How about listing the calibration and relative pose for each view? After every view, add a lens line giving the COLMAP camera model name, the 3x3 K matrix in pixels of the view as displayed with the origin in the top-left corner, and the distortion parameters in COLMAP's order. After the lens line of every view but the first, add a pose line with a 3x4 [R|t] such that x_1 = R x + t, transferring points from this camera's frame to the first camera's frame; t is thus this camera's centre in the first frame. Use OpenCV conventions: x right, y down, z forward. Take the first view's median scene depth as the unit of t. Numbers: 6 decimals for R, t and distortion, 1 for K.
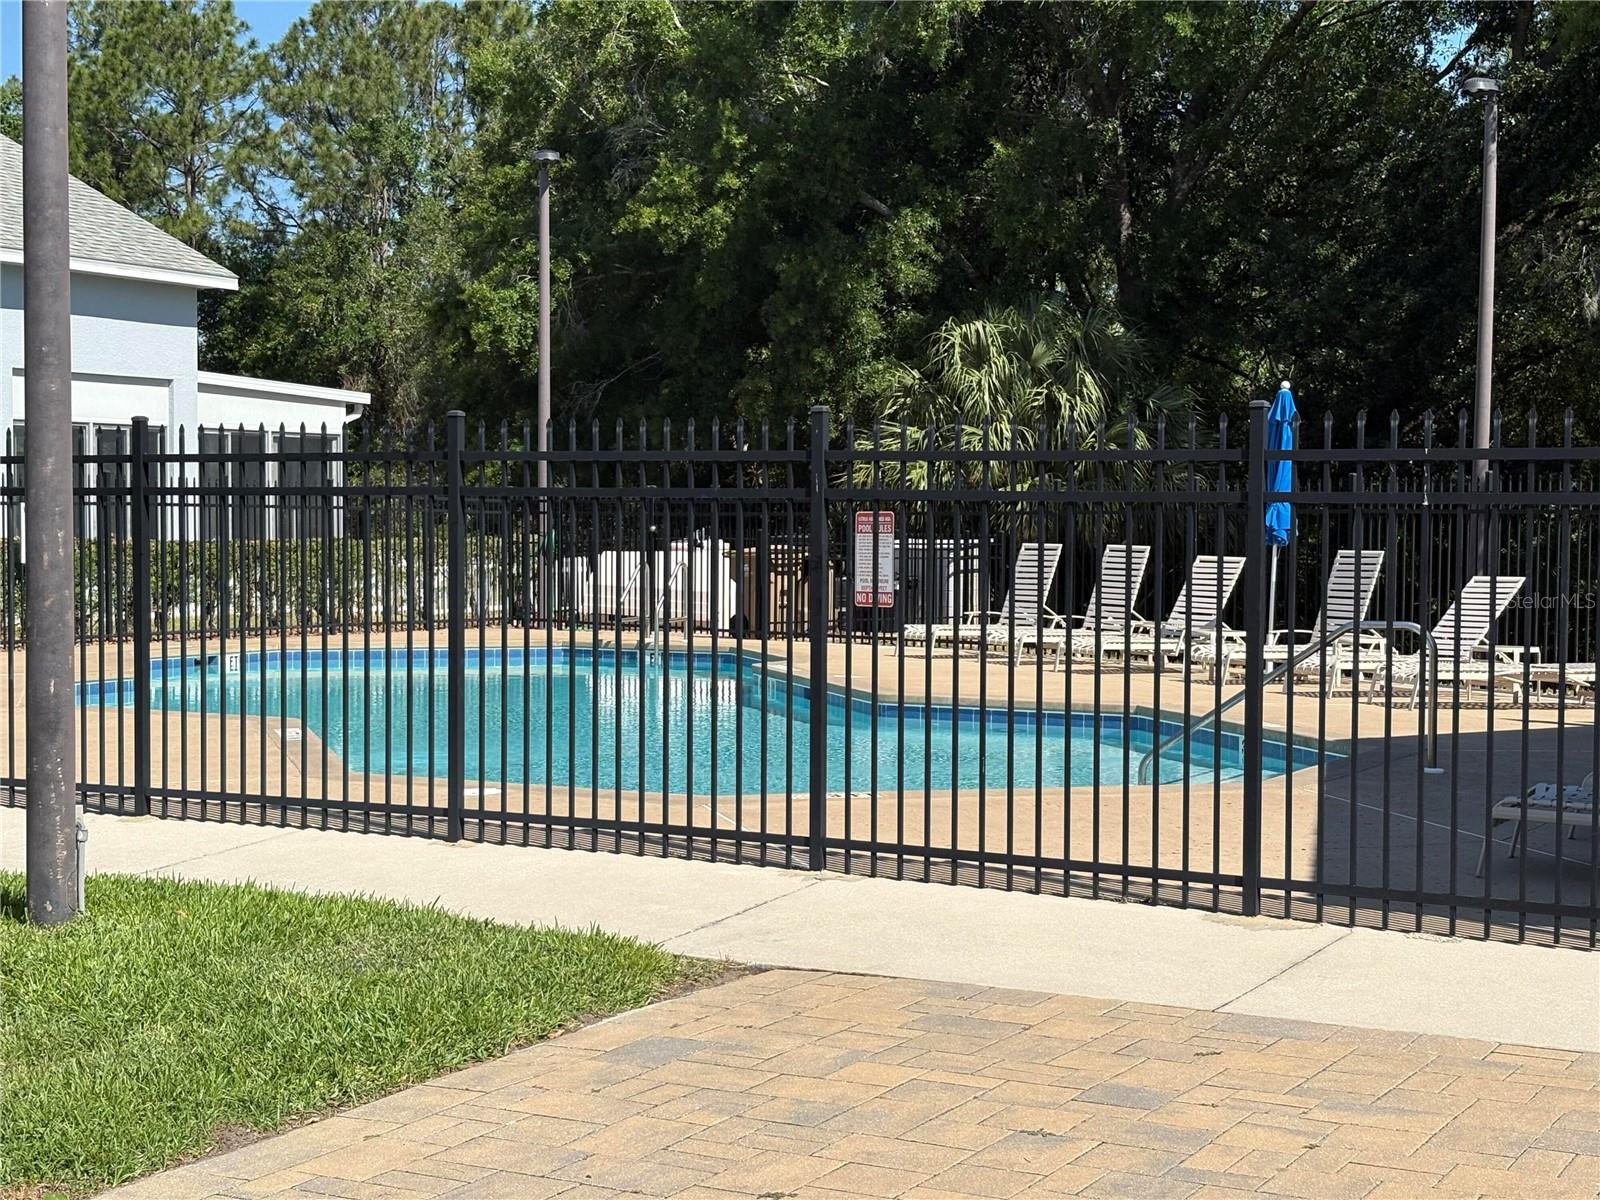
lens RADIAL K [[2528.2, 0, 800.0], [0, 2528.2, 600.0], [0, 0, 1]] dist [0.522811, -3.083452]
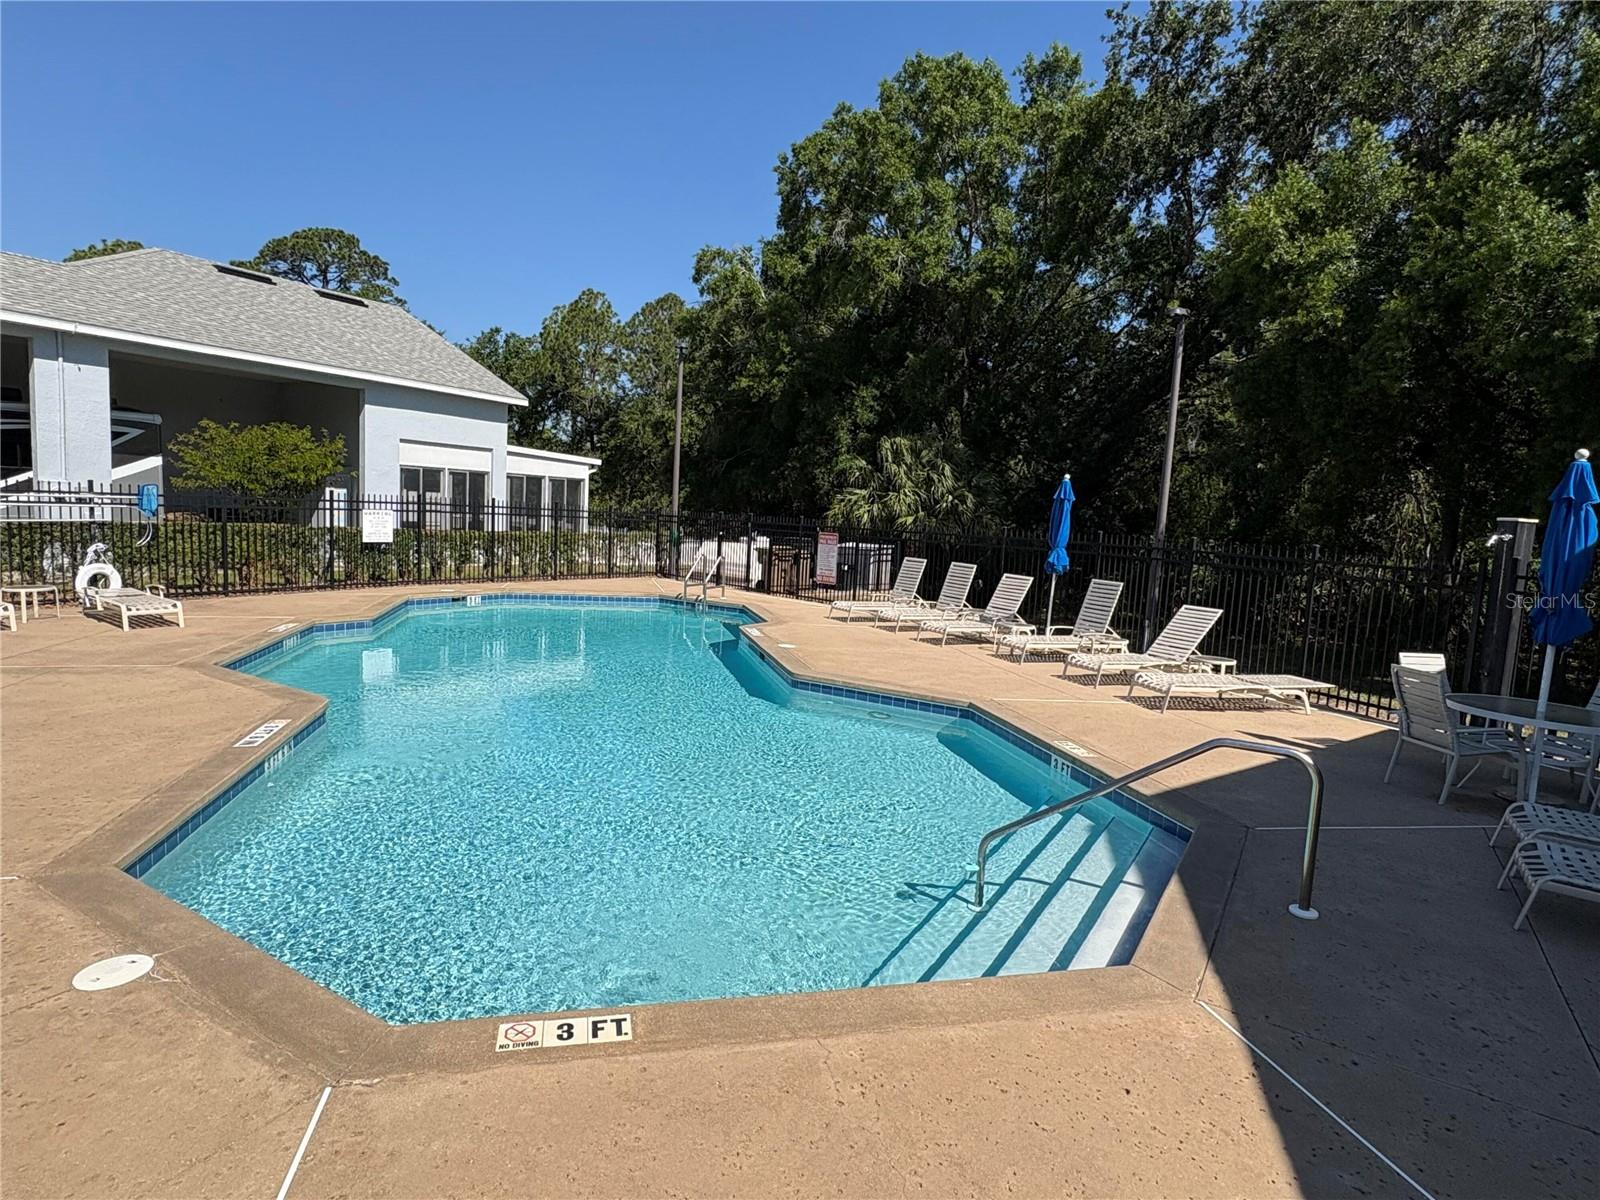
lens RADIAL K [[898.8, 0, 800.0], [0, 898.8, 600.0], [0, 0, 1]] dist [-0.002027, -0.000165]
pose [[0.997966, 0.051227, -0.037948, 0.026143], [-0.048710, 0.996727, 0.064522, -0.019720], [0.041129, -0.062542, 0.997195, 0.242466]]
